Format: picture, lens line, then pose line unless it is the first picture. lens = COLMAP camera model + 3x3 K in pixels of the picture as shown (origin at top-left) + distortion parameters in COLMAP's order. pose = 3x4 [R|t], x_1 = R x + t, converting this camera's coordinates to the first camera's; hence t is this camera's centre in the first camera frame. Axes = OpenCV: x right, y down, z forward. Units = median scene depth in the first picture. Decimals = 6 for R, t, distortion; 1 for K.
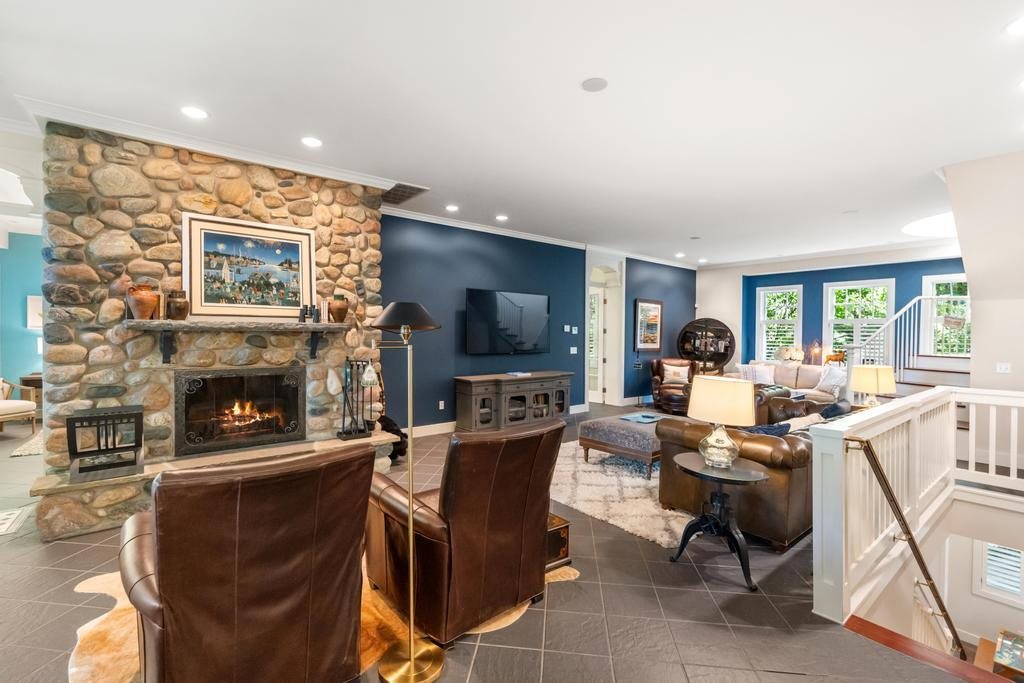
lens RADIAL K [[462.6, 0, 505.6], [0, 462.6, 335.7], [0, 0, 1]] dist [-0.002037, 0.000414]
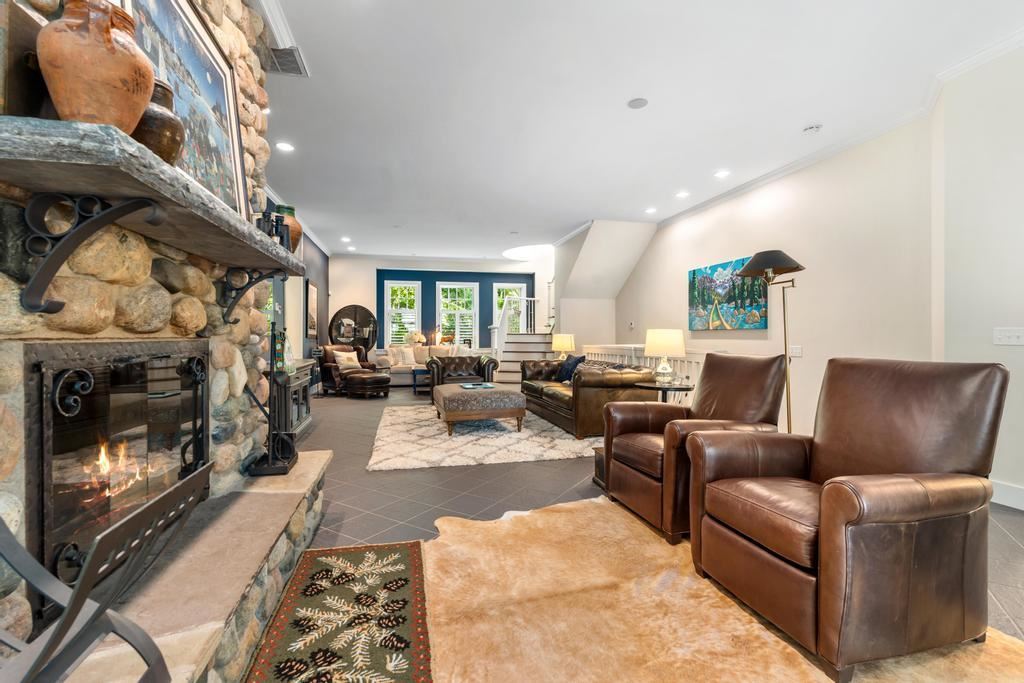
lens RADIAL K [[462.6, 0, 511.0], [0, 462.6, 338.5], [0, 0, 1]] dist [-0.002037, 0.000414]
pose [[0.420464, -0.013798, 0.907204, -0.383257], [0.010642, 0.999891, 0.010275, 0.031834], [-0.907247, 0.005334, 0.420565, 0.274592]]
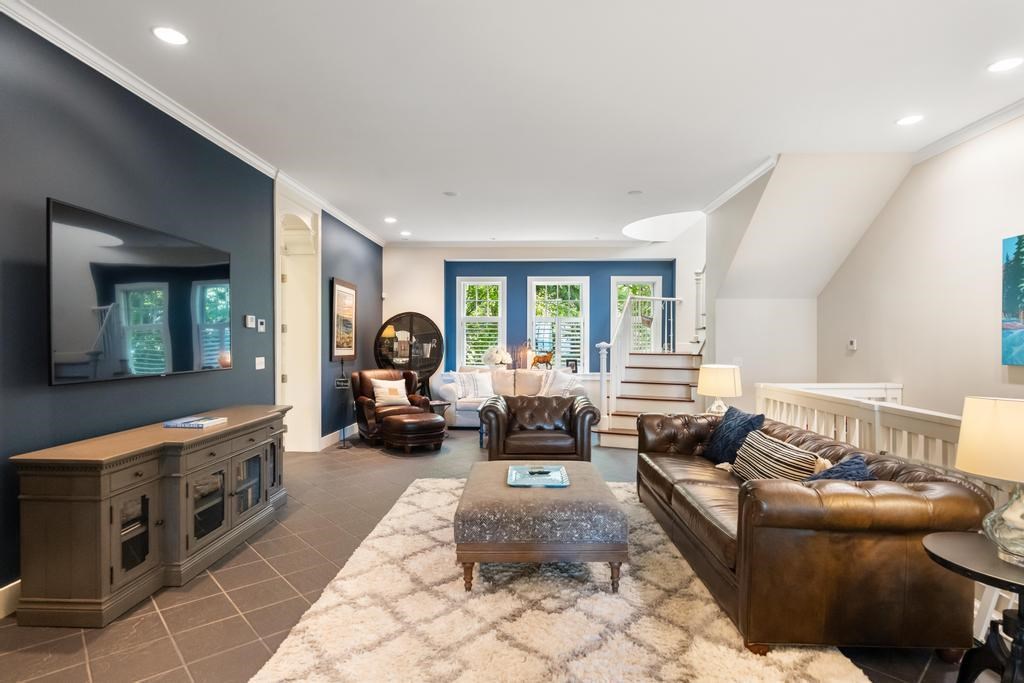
lens RADIAL K [[541.5, 0, 509.6], [0, 541.5, 342.6], [0, 0, 1]] dist [0.000405, 0.001504]
pose [[0.644096, -0.010910, 0.764867, -0.133114], [0.008178, 0.999939, 0.007377, 0.005337], [-0.764901, 0.001503, 0.644146, 0.352444]]
